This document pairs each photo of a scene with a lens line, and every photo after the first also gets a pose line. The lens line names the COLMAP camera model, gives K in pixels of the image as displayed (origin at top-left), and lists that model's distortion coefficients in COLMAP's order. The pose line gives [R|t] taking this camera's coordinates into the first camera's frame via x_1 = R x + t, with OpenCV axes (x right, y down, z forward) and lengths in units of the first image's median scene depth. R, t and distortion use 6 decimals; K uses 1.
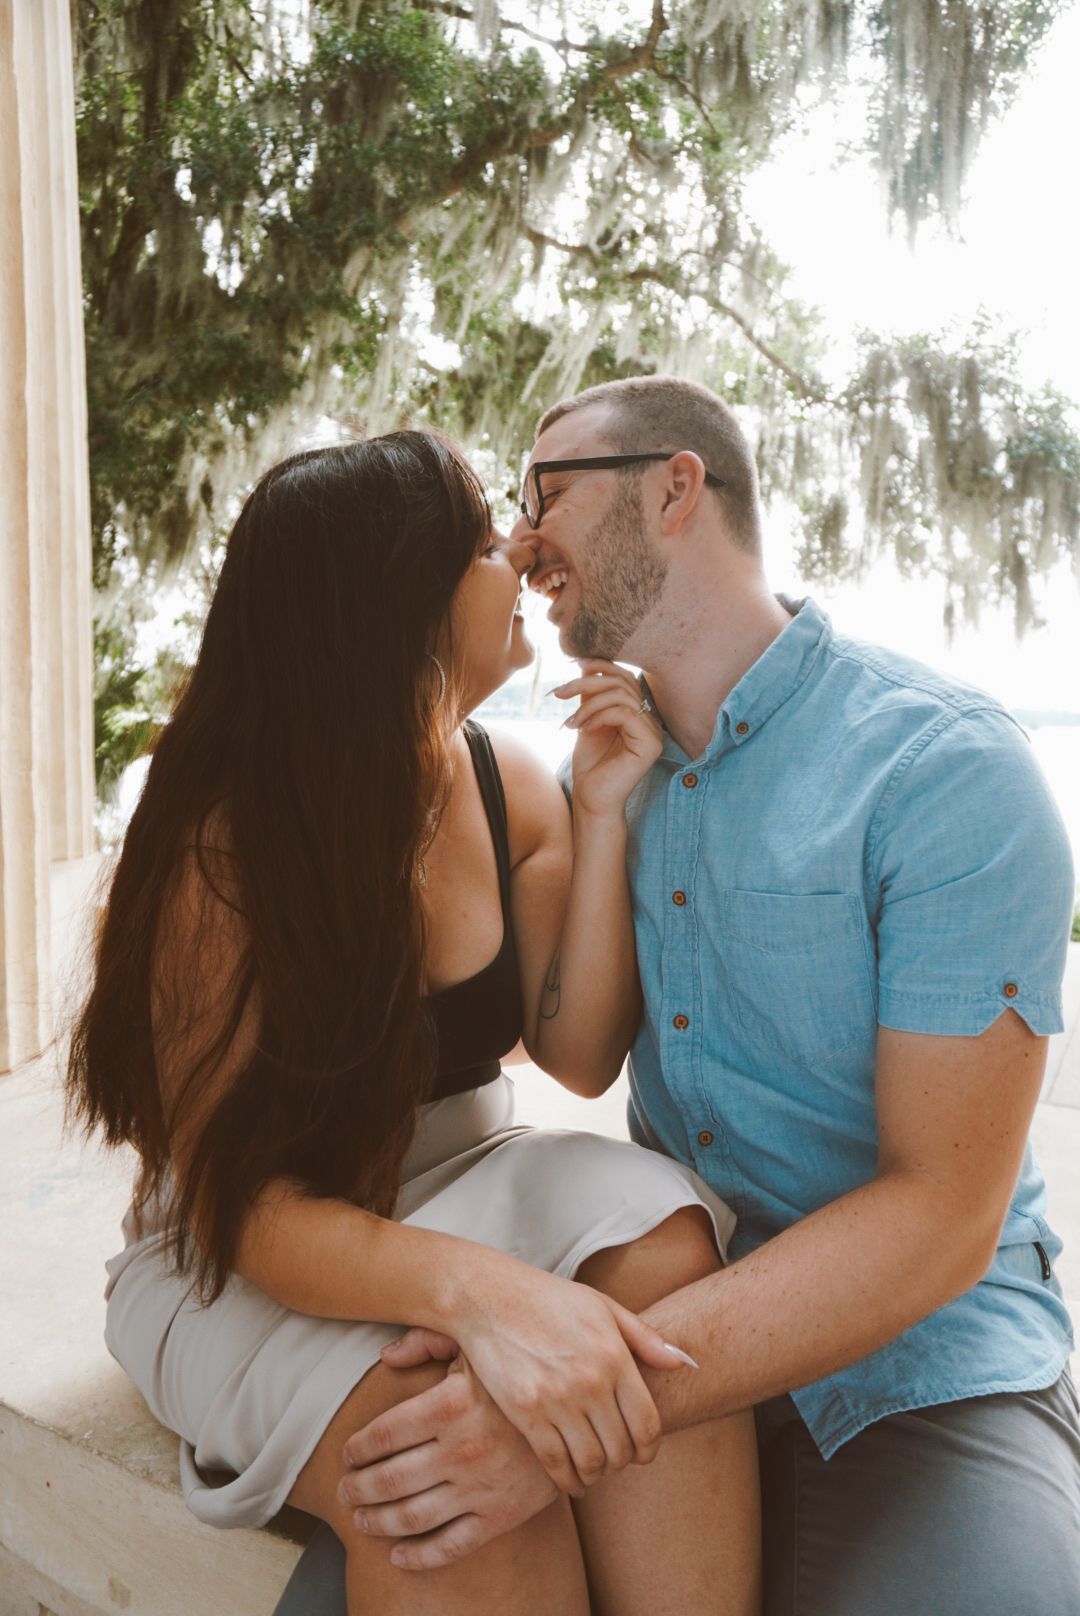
lens RADIAL K [[1096.2, 0, 540.0], [0, 1096.2, 808.0], [0, 0, 1]] dist [-0.049136, 0.046165]
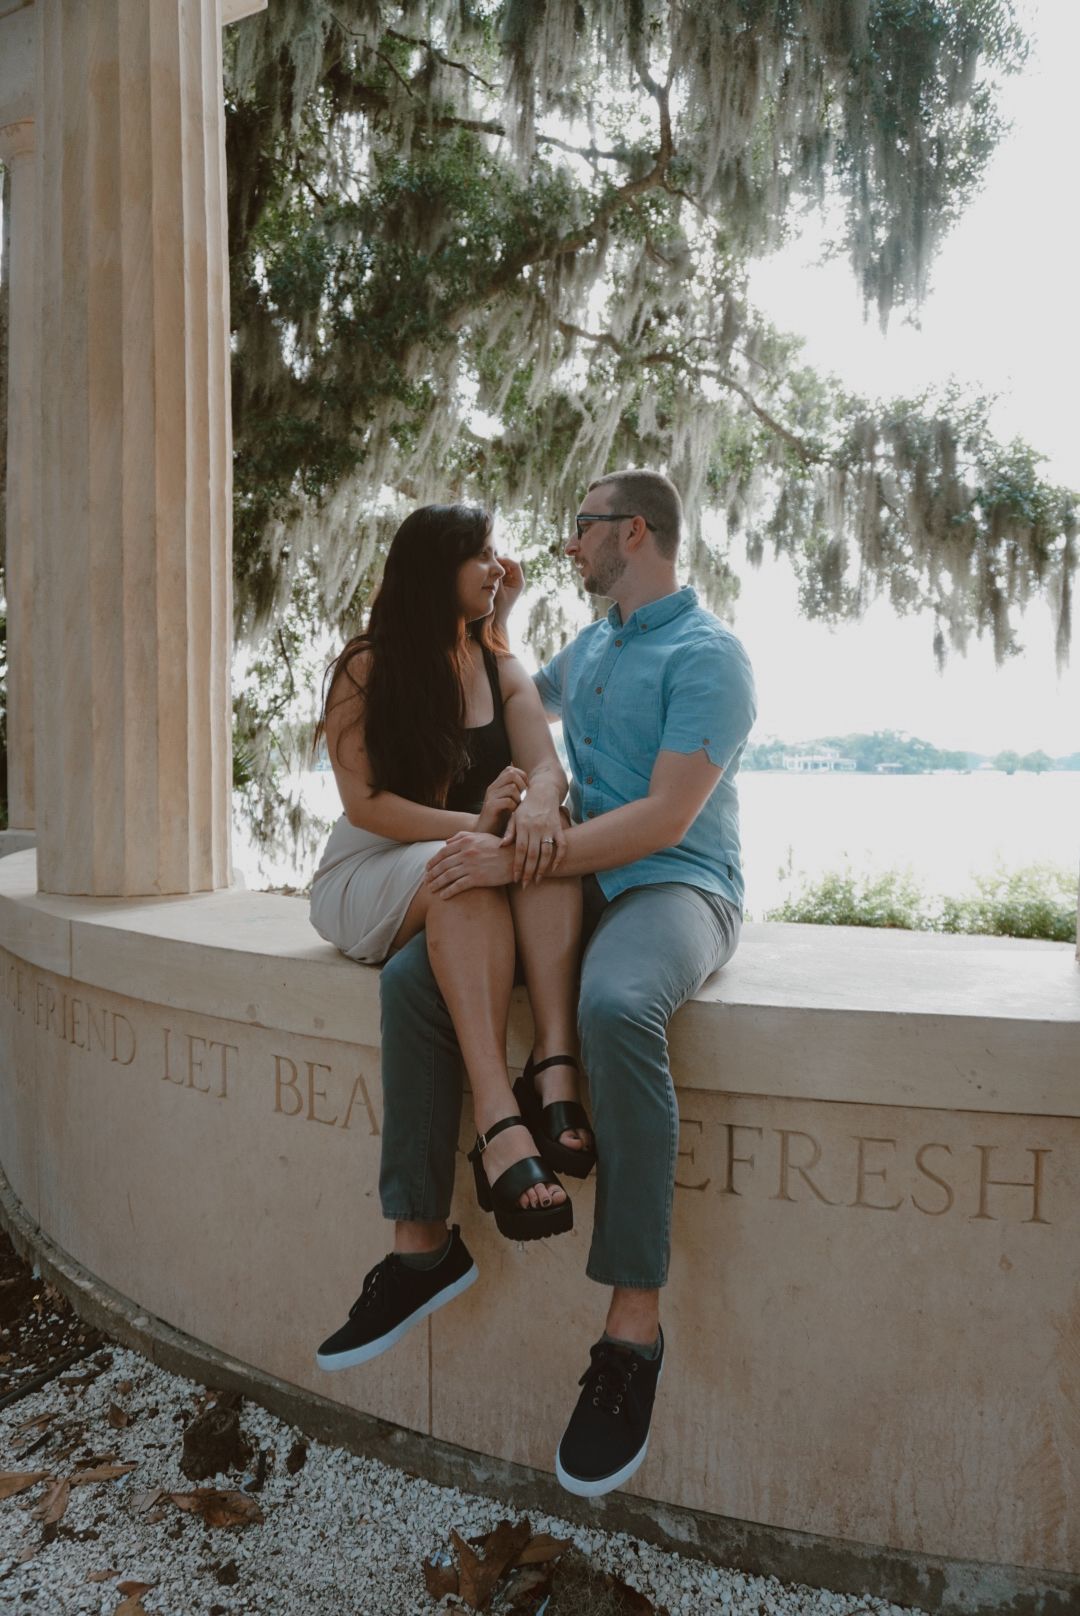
lens RADIAL K [[1095.1, 0, 540.0], [0, 1095.1, 808.0], [0, 0, 1]] dist [-0.055024, 0.041957]
pose [[0.998743, -0.014089, -0.048109, 0.016718], [0.011778, 0.998779, -0.047983, 0.039724], [0.048727, 0.047356, 0.997689, -0.130488]]
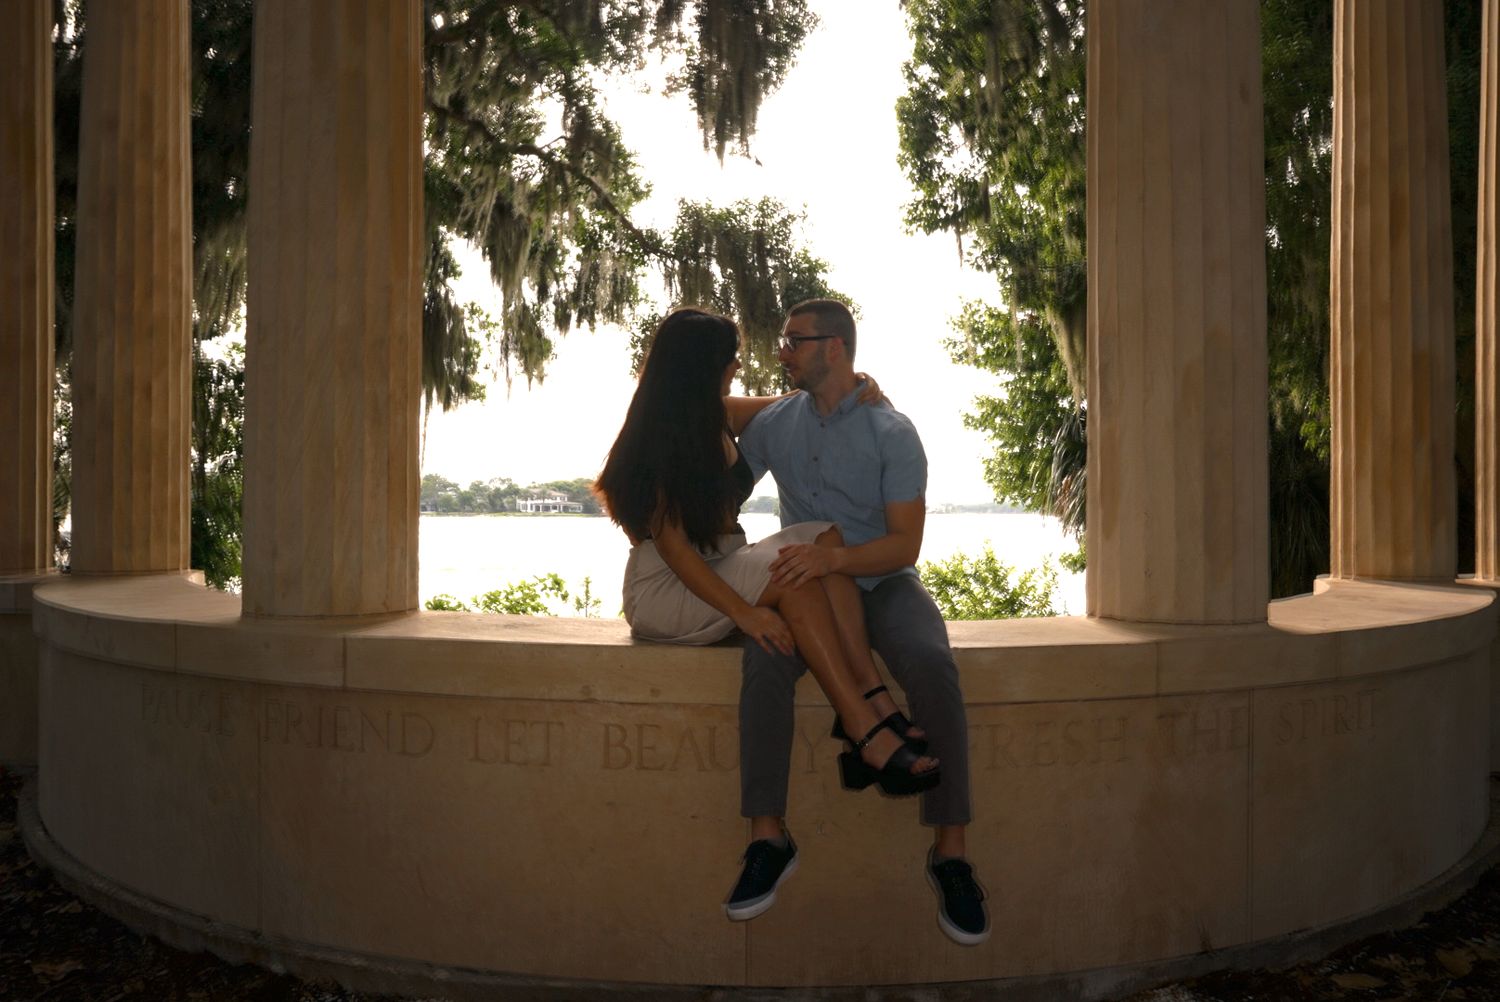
lens RADIAL K [[1016.5, 0, 750.0], [0, 1016.5, 501.0], [0, 0, 1]] dist [-0.055024, 0.041957]
pose [[0.918009, -0.015360, 0.396262, -0.139811], [0.050972, 0.995531, -0.079497, 0.044193], [-0.393270, 0.093177, 0.914690, -0.180481]]
